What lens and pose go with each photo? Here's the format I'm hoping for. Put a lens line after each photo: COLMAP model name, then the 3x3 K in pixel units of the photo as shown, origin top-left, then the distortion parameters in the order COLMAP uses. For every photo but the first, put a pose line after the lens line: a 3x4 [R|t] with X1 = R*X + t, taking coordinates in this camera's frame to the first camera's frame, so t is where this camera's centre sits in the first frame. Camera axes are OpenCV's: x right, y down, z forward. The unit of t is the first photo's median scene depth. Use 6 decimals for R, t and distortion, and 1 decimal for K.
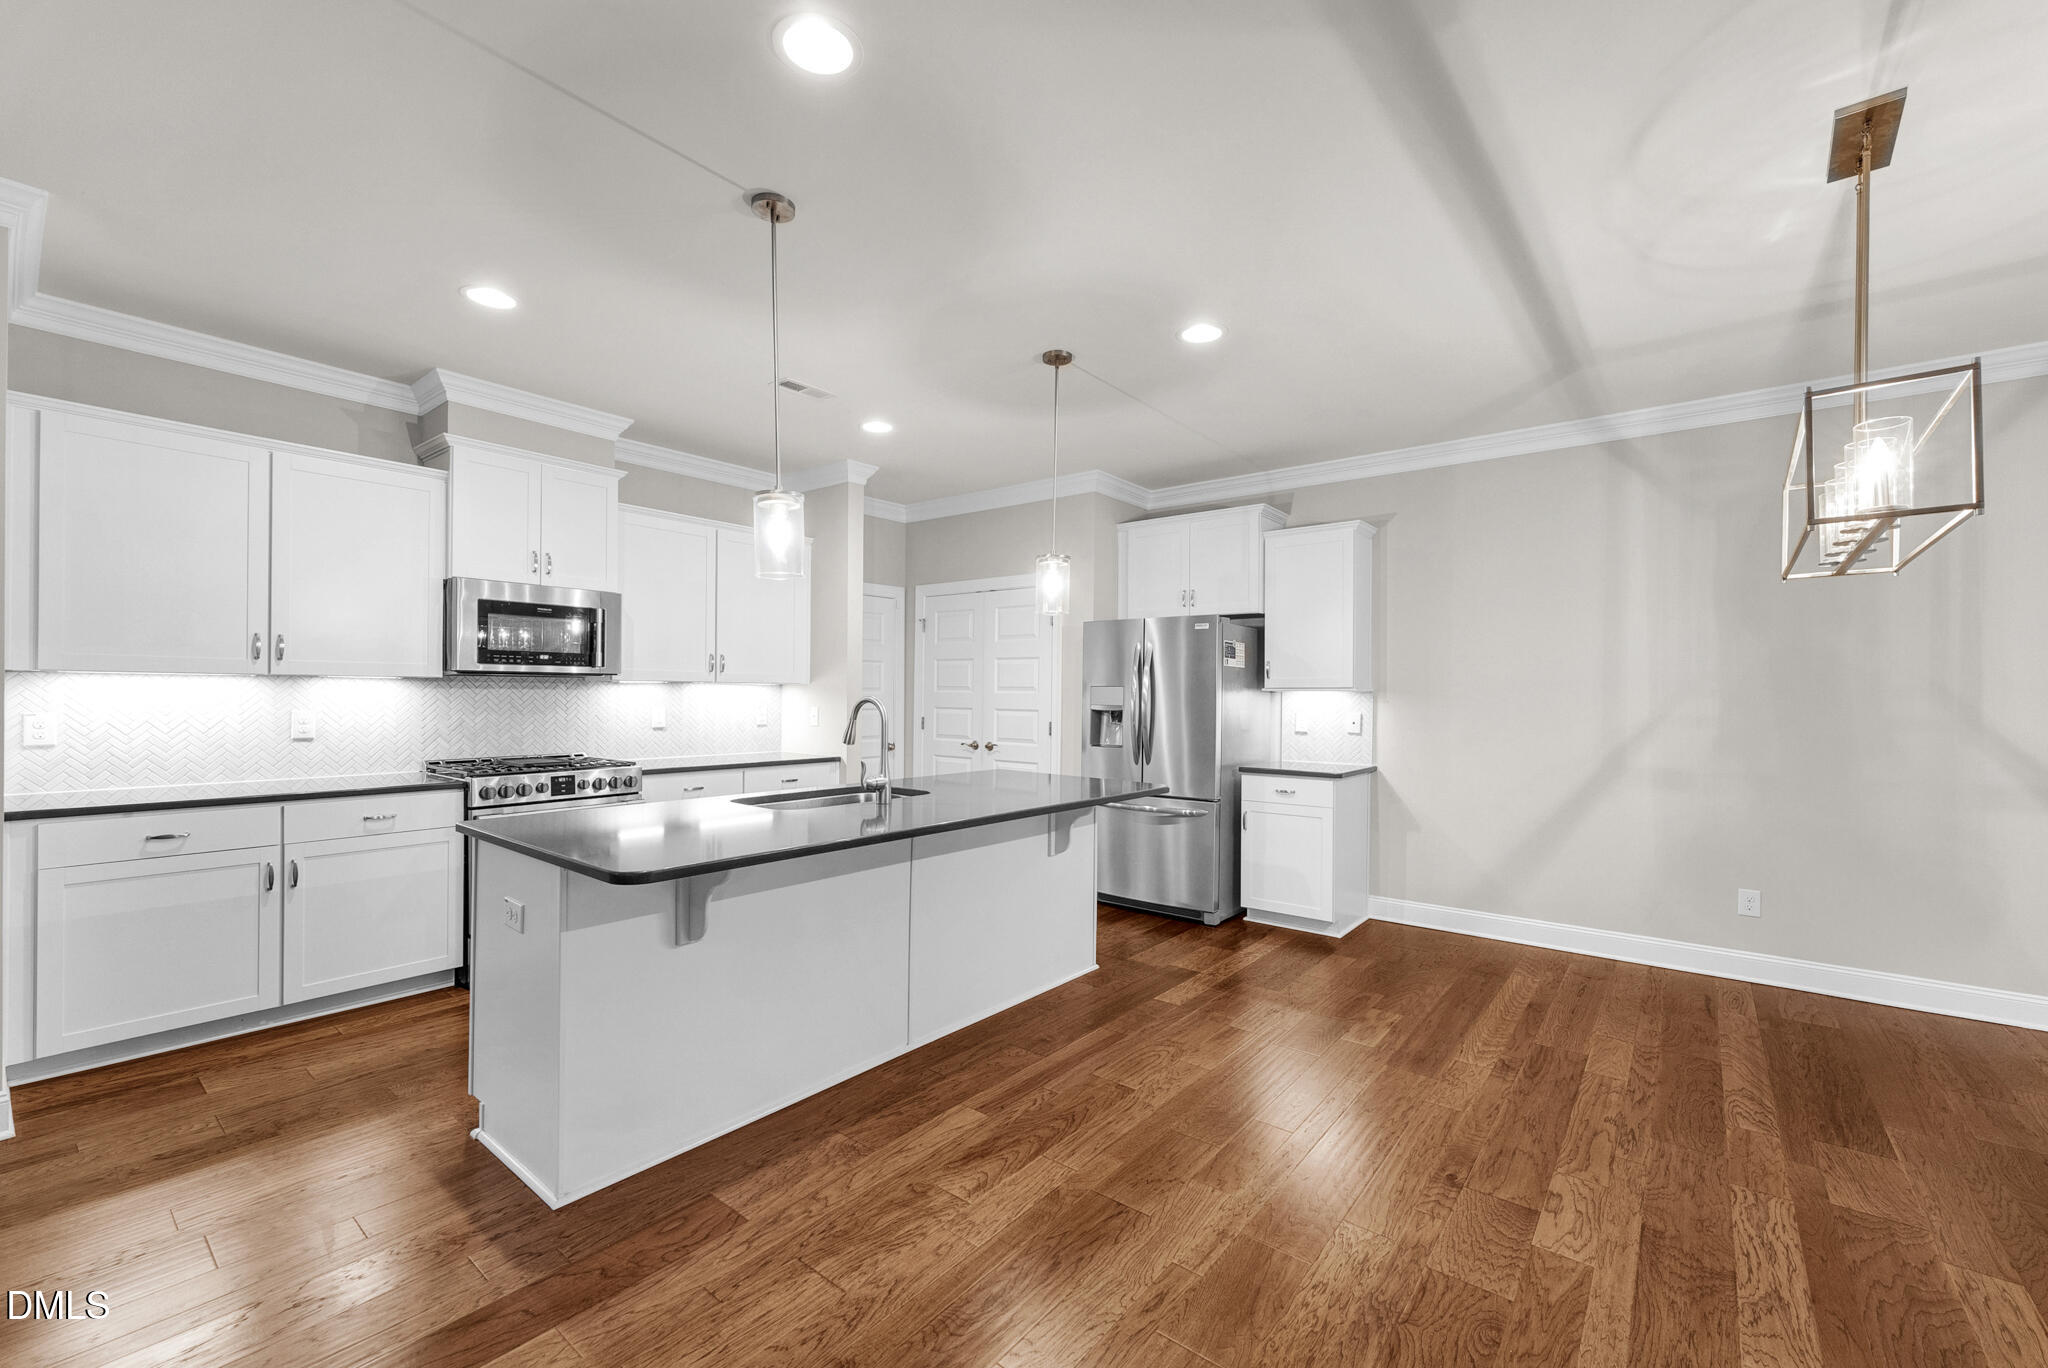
lens RADIAL K [[833.8, 0, 1026.4], [0, 833.8, 691.0], [0, 0, 1]] dist [-0.016500, 0.008803]
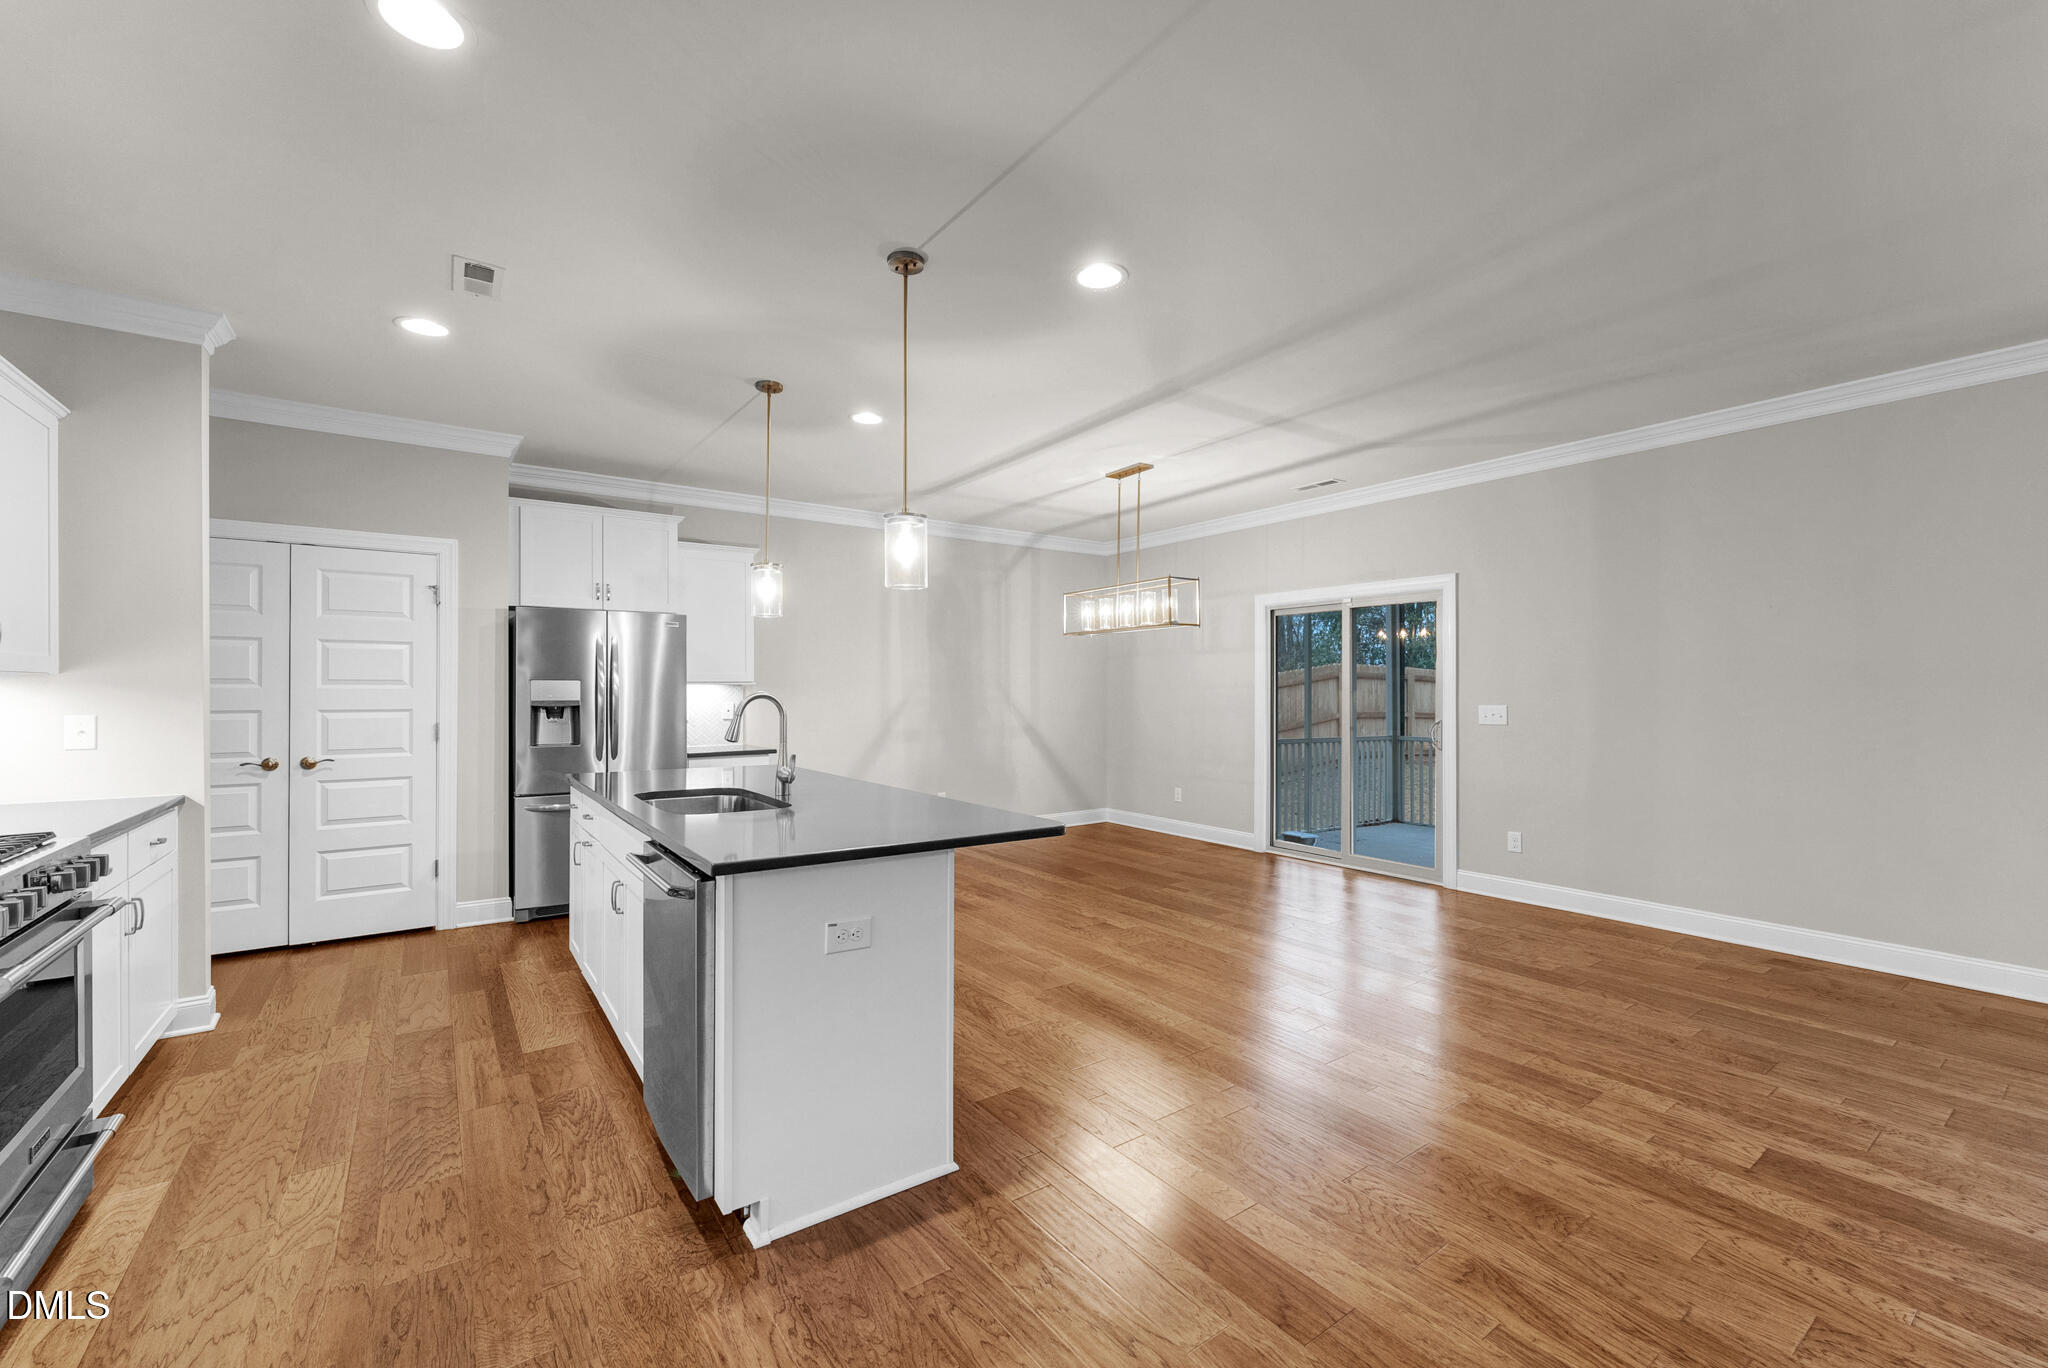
lens RADIAL K [[833.8, 0, 1026.4], [0, 833.8, 691.0], [0, 0, 1]] dist [-0.016500, 0.008803]
pose [[0.261256, -0.011405, 0.965202, -1.364306], [-0.002989, 0.999916, 0.012624, -0.013967], [-0.965265, -0.006183, 0.261200, 0.542737]]
